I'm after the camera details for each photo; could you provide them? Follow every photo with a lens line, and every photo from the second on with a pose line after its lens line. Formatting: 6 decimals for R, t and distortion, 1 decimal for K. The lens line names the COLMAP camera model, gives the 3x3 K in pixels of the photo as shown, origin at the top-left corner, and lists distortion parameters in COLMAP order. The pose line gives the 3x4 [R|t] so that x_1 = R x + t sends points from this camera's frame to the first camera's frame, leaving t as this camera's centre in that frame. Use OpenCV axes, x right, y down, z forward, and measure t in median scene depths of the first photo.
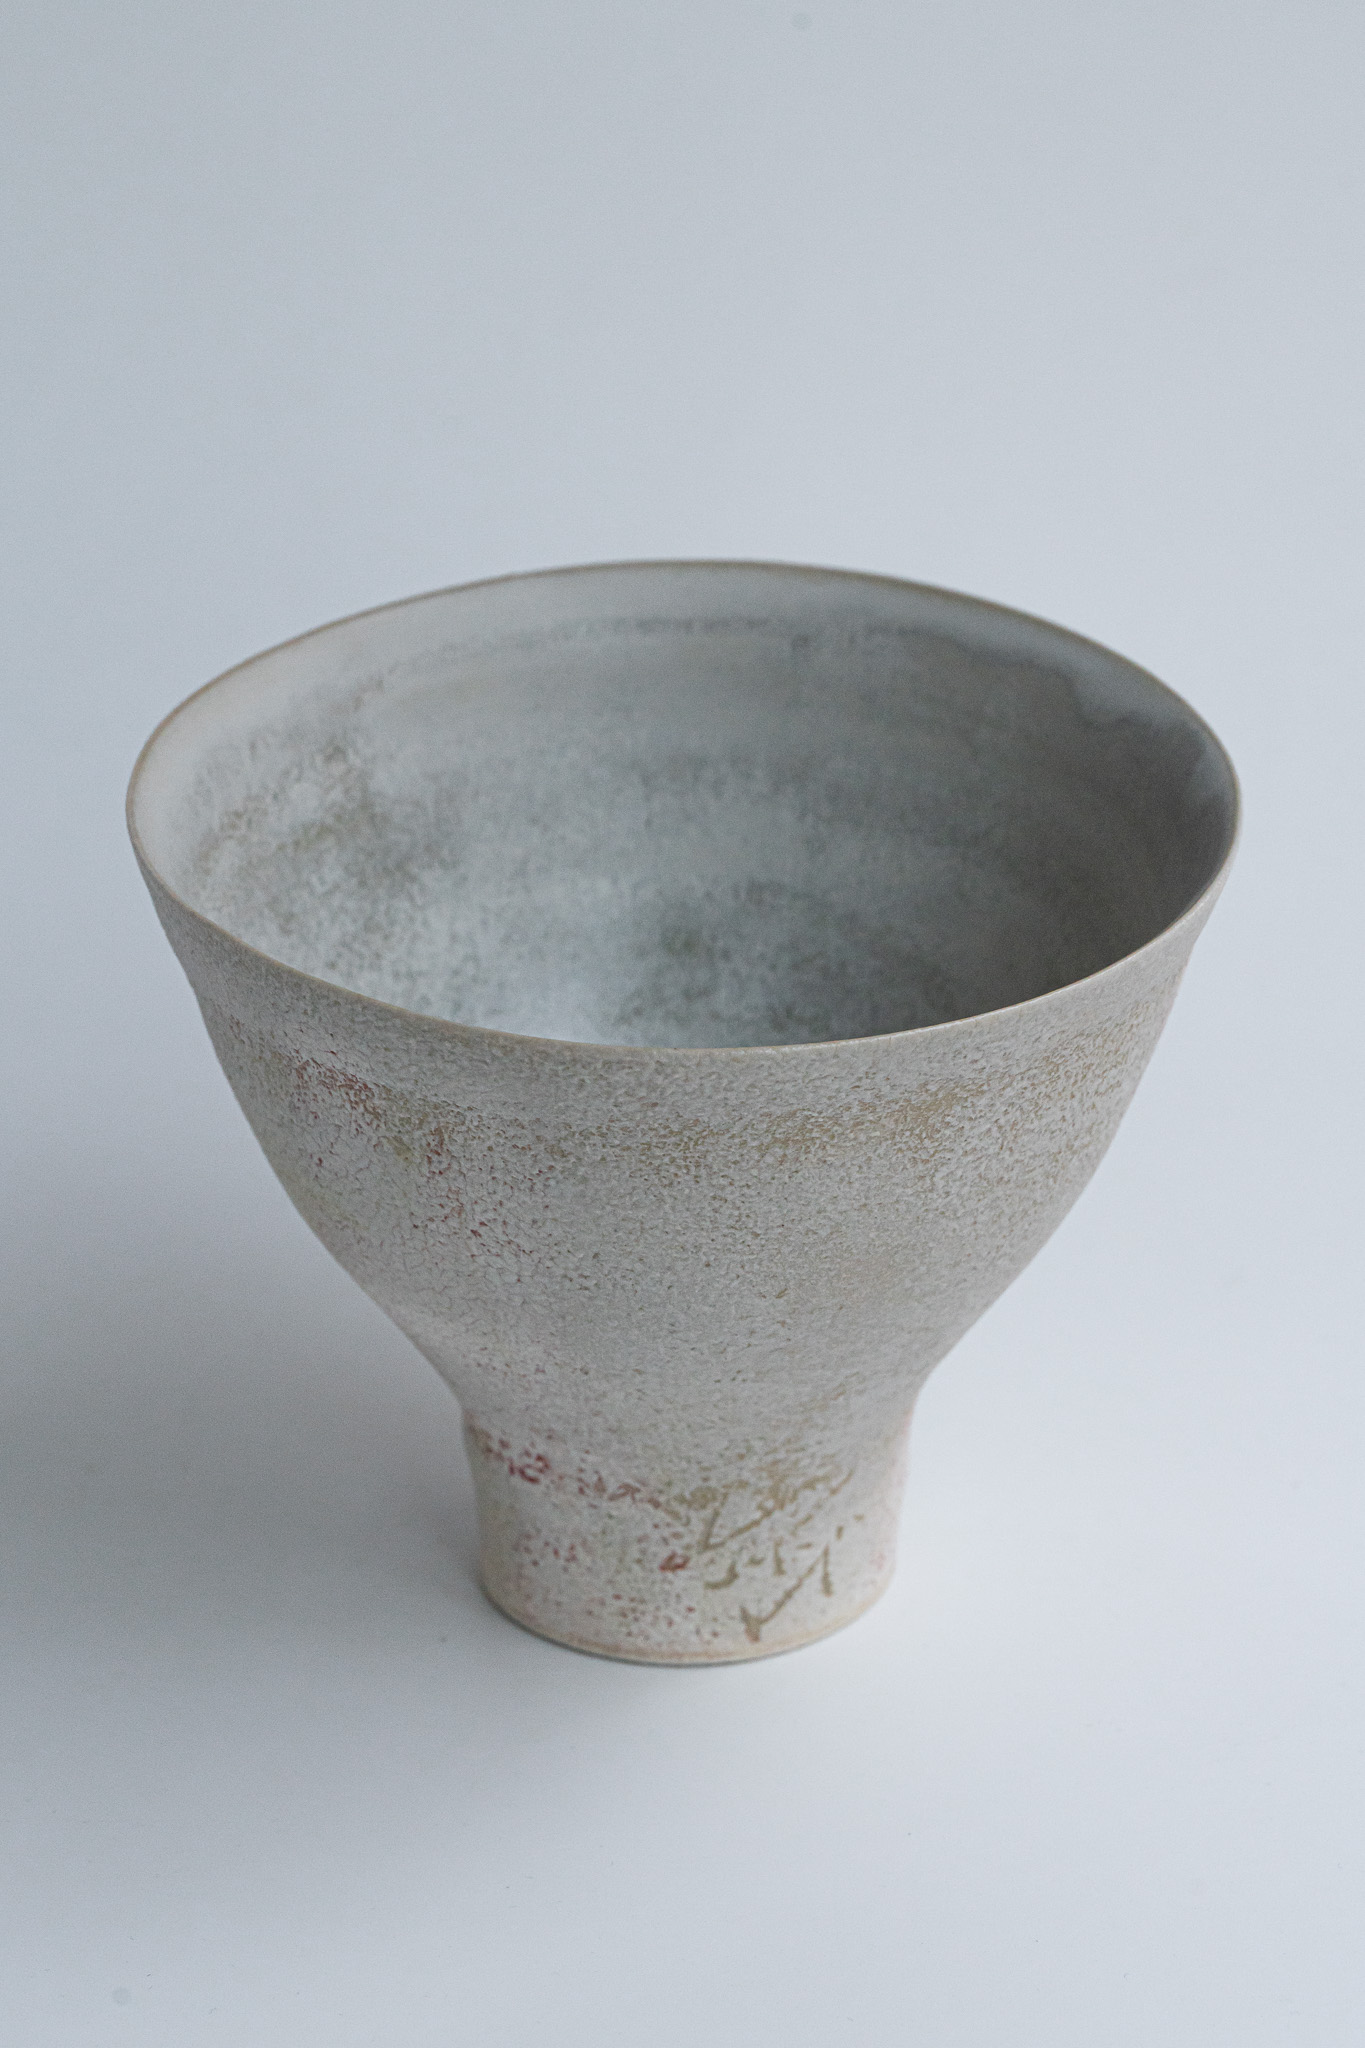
lens RADIAL K [[12887.5, 0, 682.5], [0, 12887.5, 1024.0], [0, 0, 1]] dist [0.434857, 0.065971]
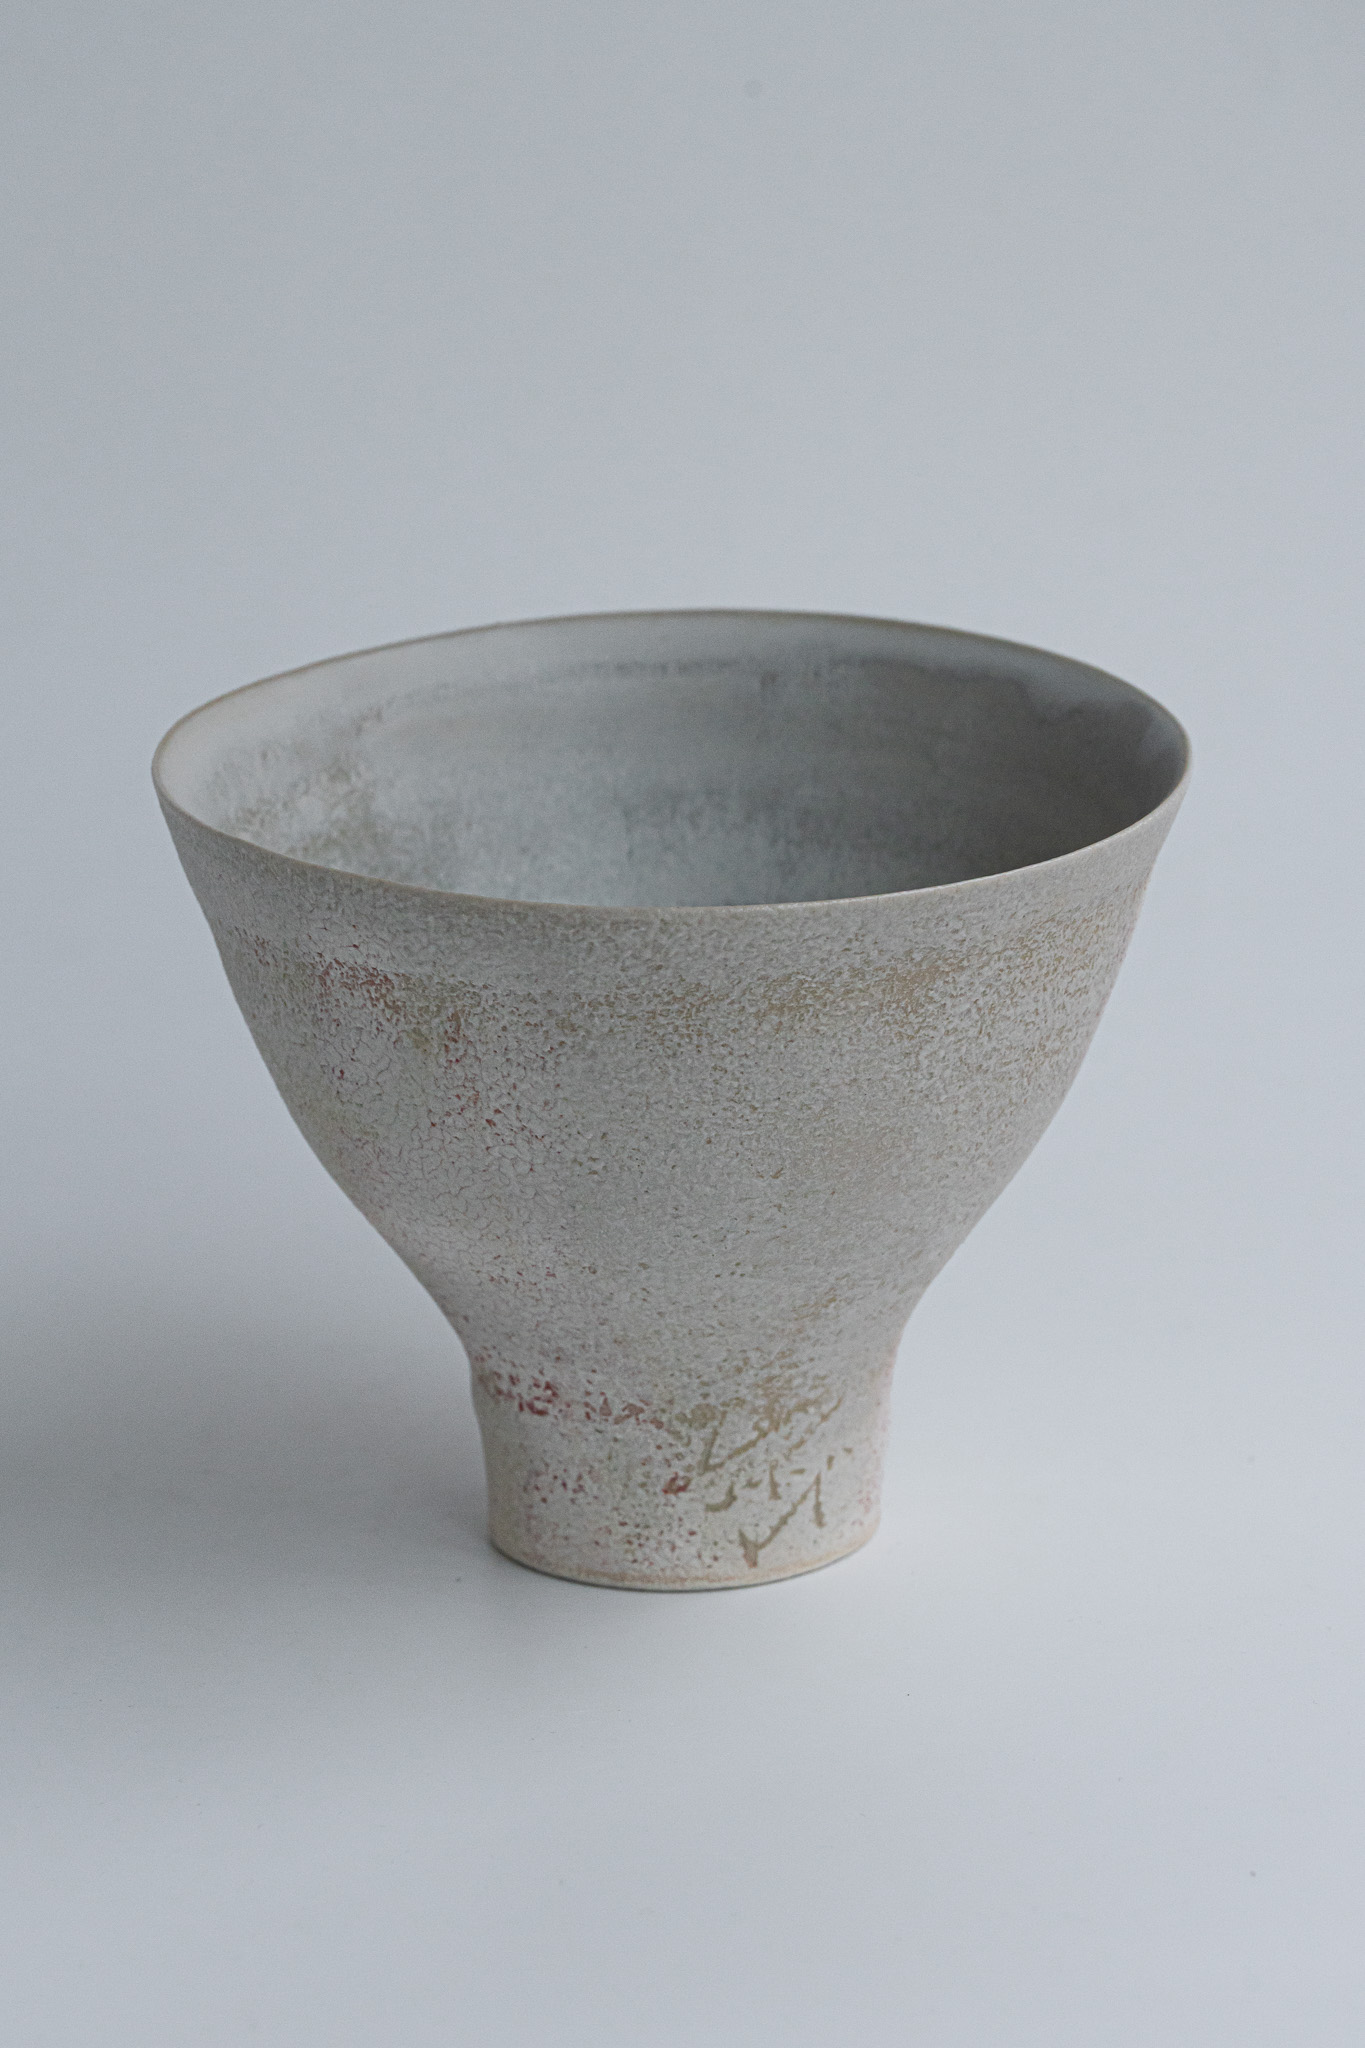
lens RADIAL K [[12507.6, 0, 682.5], [0, 12507.6, 1024.0], [0, 0, 1]] dist [0.149582, 2.458849]
pose [[0.999542, -0.019410, 0.023205, -0.023804], [0.022833, 0.987214, -0.157754, 0.170376], [-0.019846, 0.158211, 0.987206, -0.024431]]
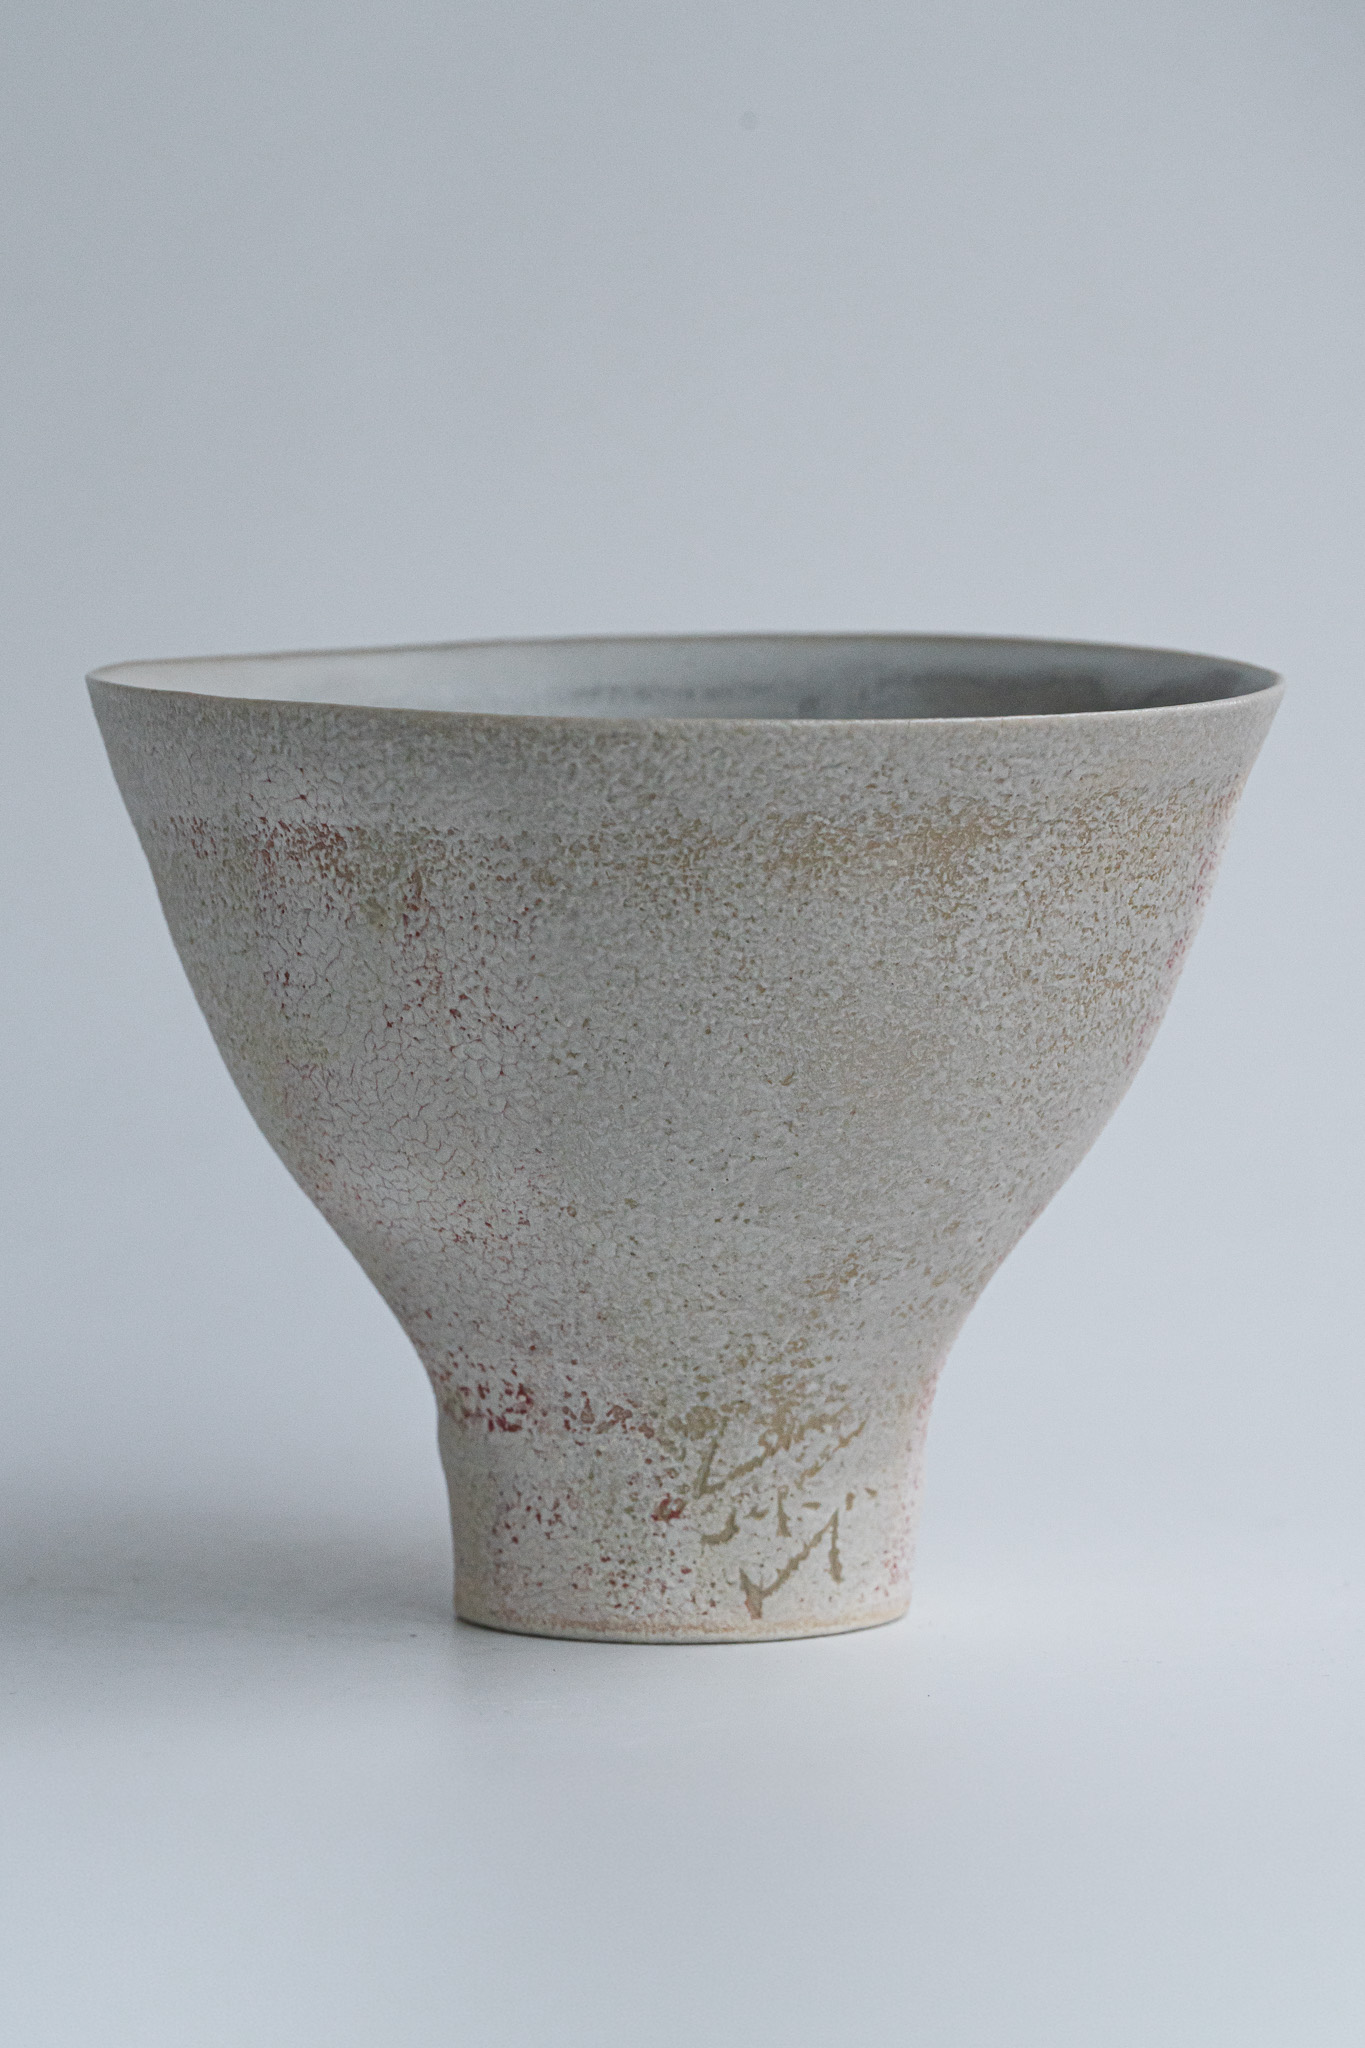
lens RADIAL K [[11216.0, 0, 682.5], [0, 11216.0, 1024.0], [0, 0, 1]] dist [0.089016, 0.651007]
pose [[0.999975, 0.007099, 0.000124, 0.000025], [-0.006580, 0.933126, -0.359489, 0.300385], [-0.002667, 0.359479, 0.933149, 0.254259]]
